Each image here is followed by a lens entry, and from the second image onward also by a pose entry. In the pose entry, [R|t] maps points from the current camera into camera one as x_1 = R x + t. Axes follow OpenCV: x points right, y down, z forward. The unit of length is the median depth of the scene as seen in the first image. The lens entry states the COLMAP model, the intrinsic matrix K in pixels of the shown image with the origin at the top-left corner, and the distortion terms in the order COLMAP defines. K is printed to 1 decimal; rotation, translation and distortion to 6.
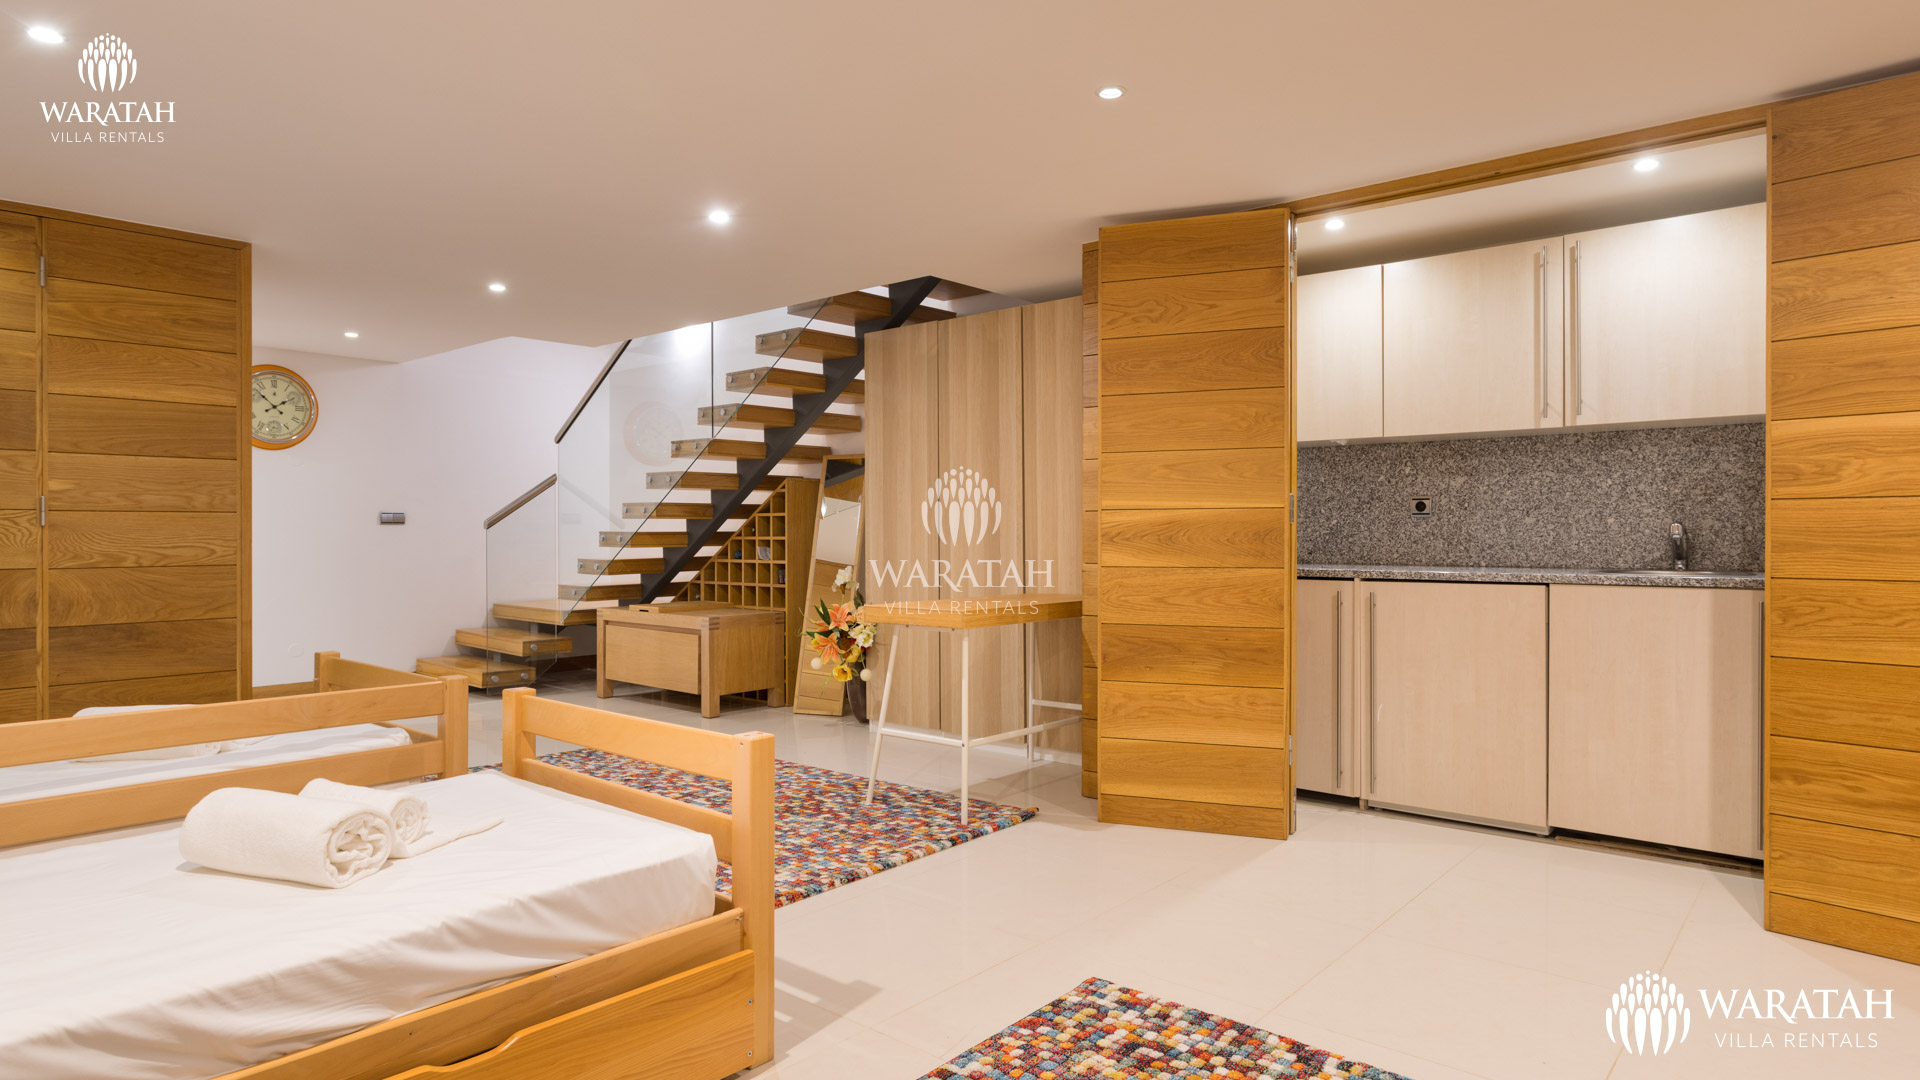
lens RADIAL K [[1081.8, 0, 962.3], [0, 1081.8, 533.0], [0, 0, 1]] dist [-0.011918, 0.002309]
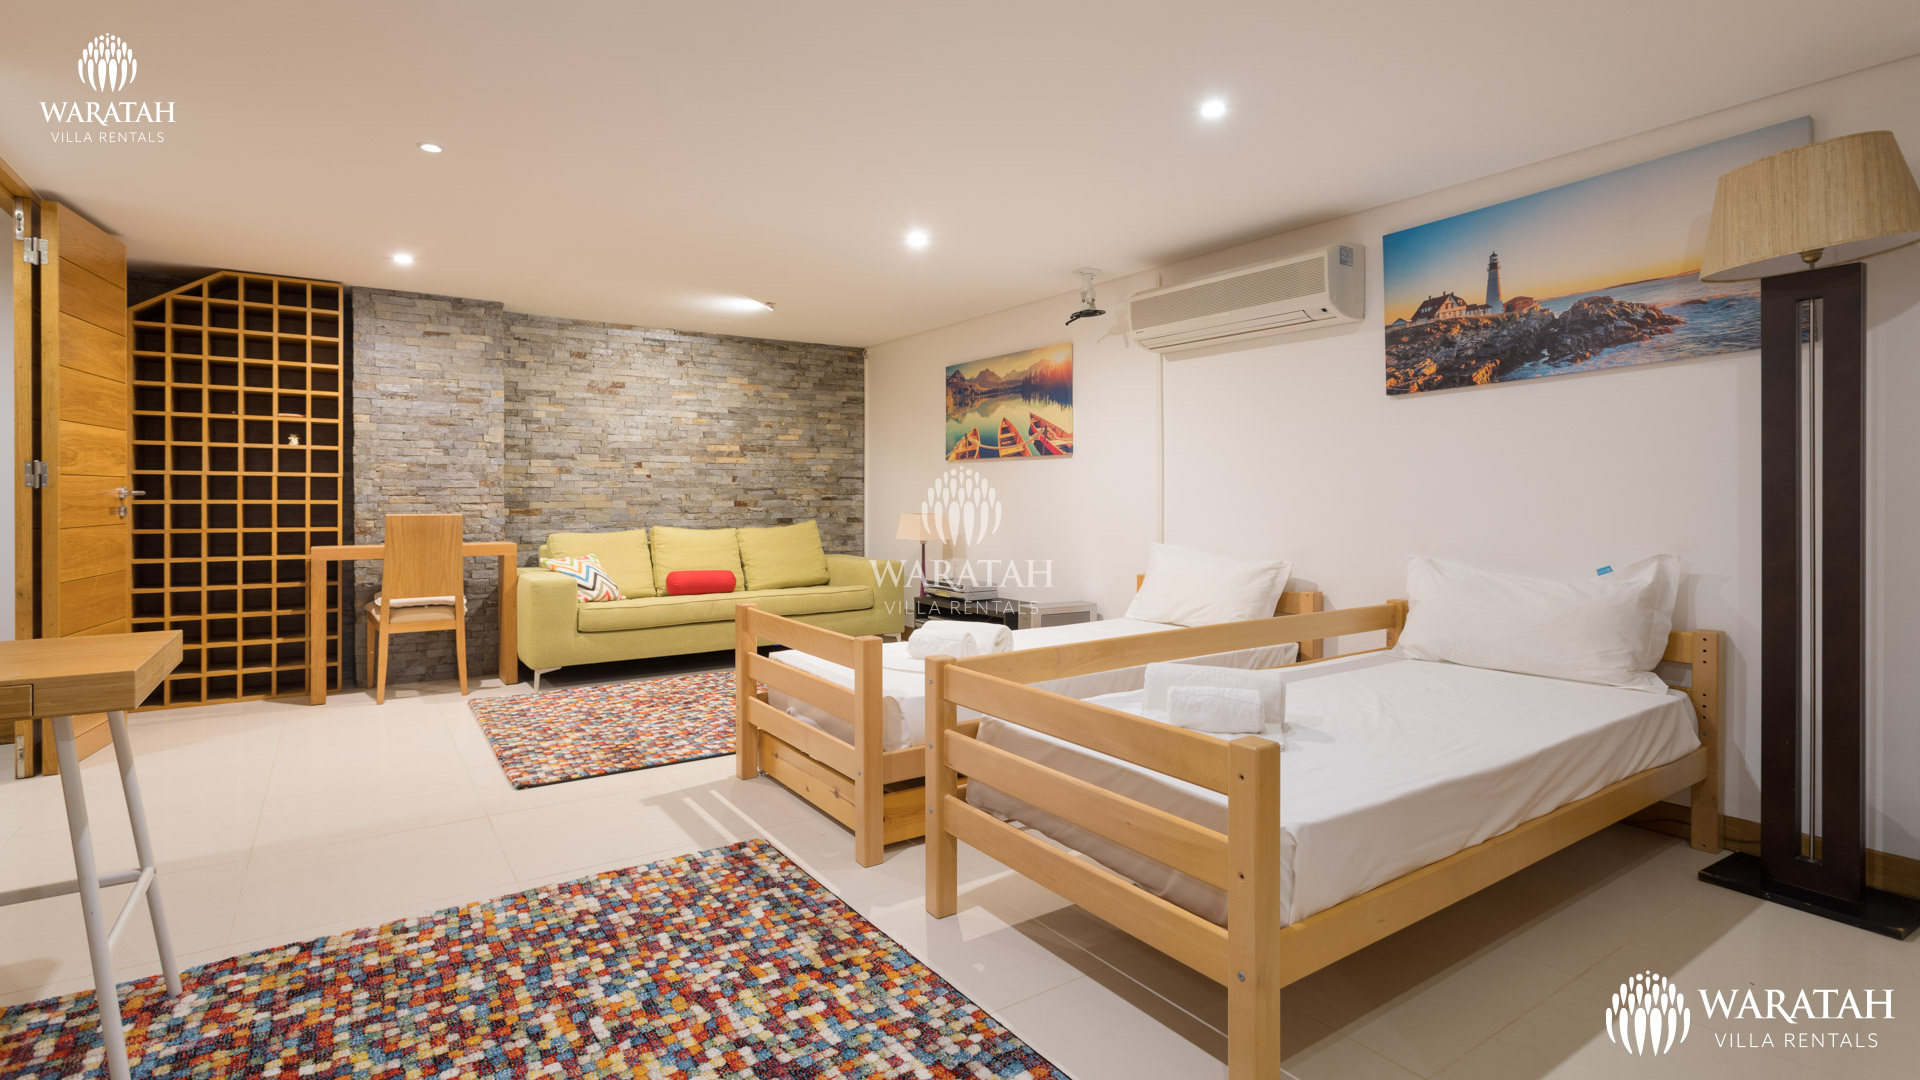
lens RADIAL K [[911.6, 0, 966.4], [0, 911.6, 497.3], [0, 0, 1]] dist [0.003870, 0.000955]
pose [[-0.968012, 0.001730, 0.250897, -0.528080], [0.002762, 0.999989, 0.003759, -0.003041], [-0.250888, 0.004332, -0.968007, 1.336033]]
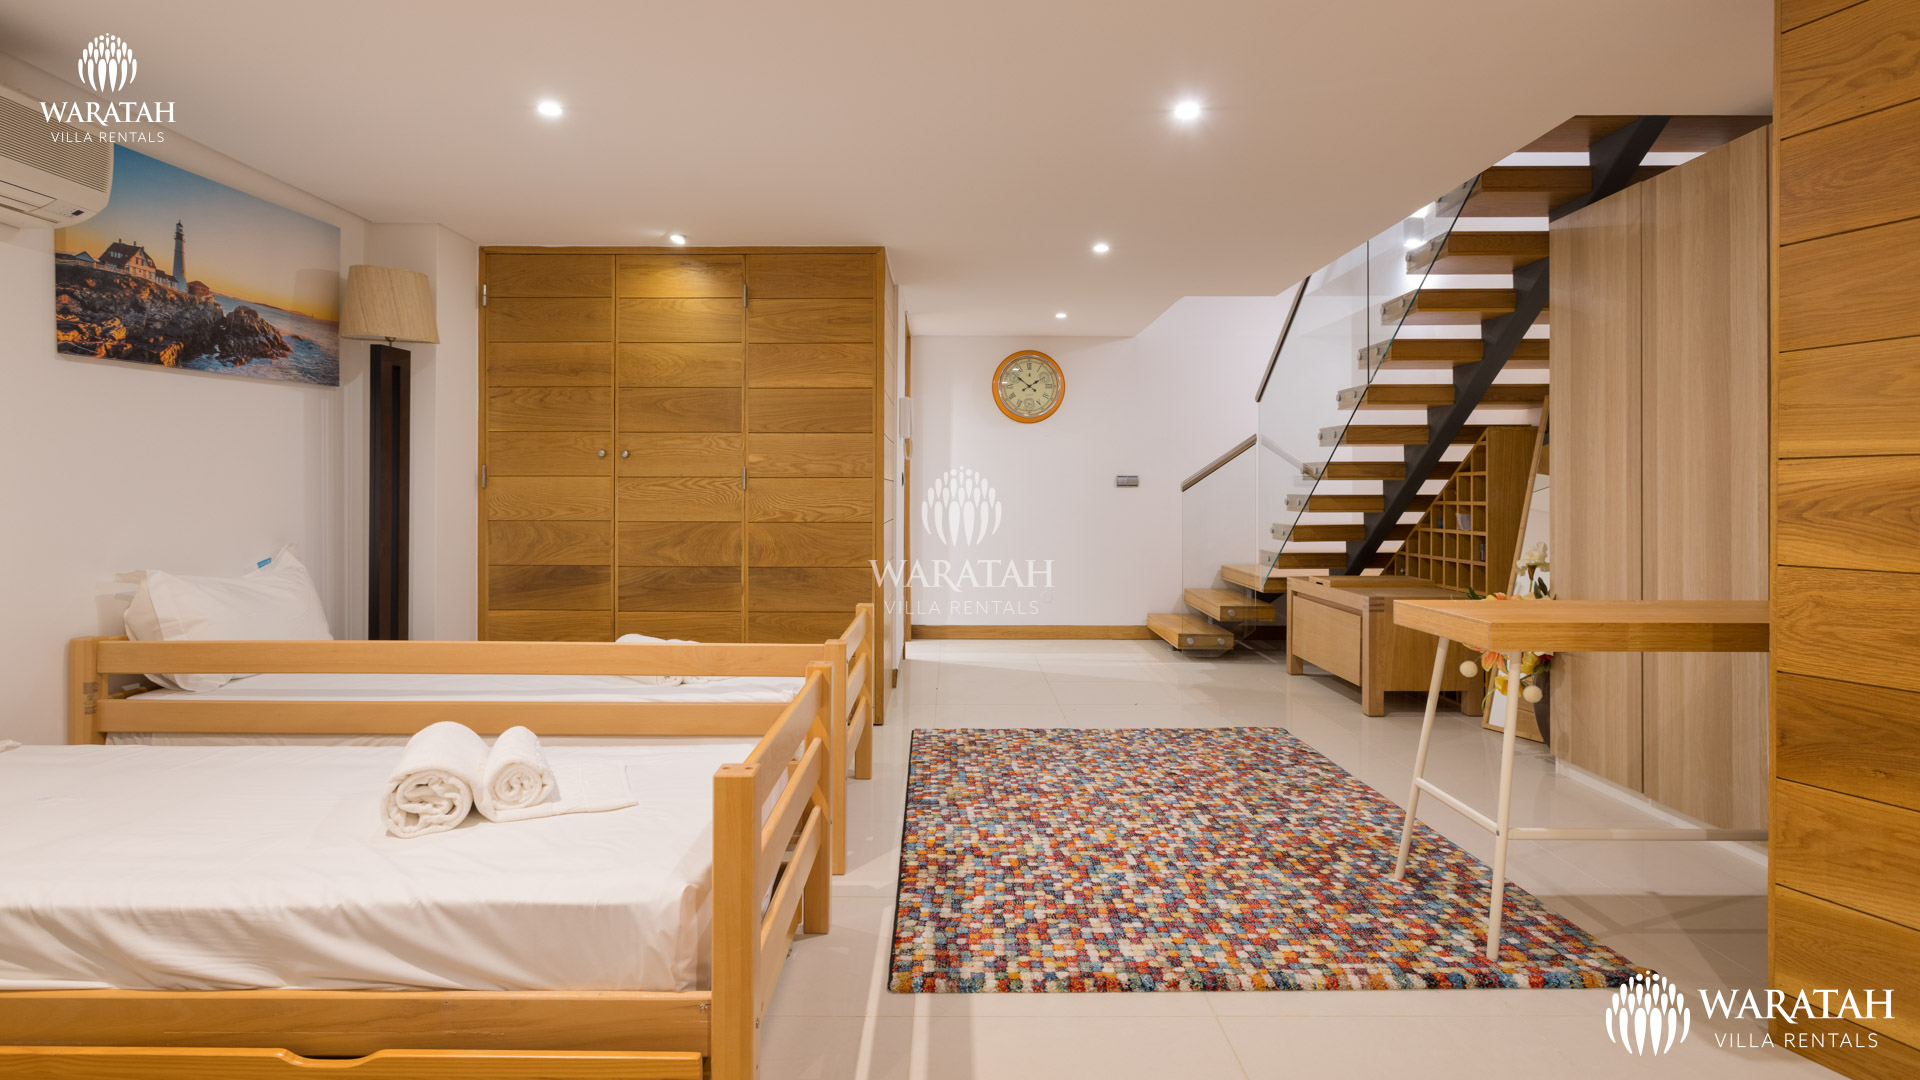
lens RADIAL K [[1025.0, 0, 941.5], [0, 1025.0, 494.1], [0, 0, 1]] dist [-0.003976, 0.002097]
pose [[0.649161, 0.003322, -0.760644, 0.241637], [-0.003054, 0.999994, 0.001760, -0.003579], [0.760645, 0.001181, 0.649167, 0.351891]]
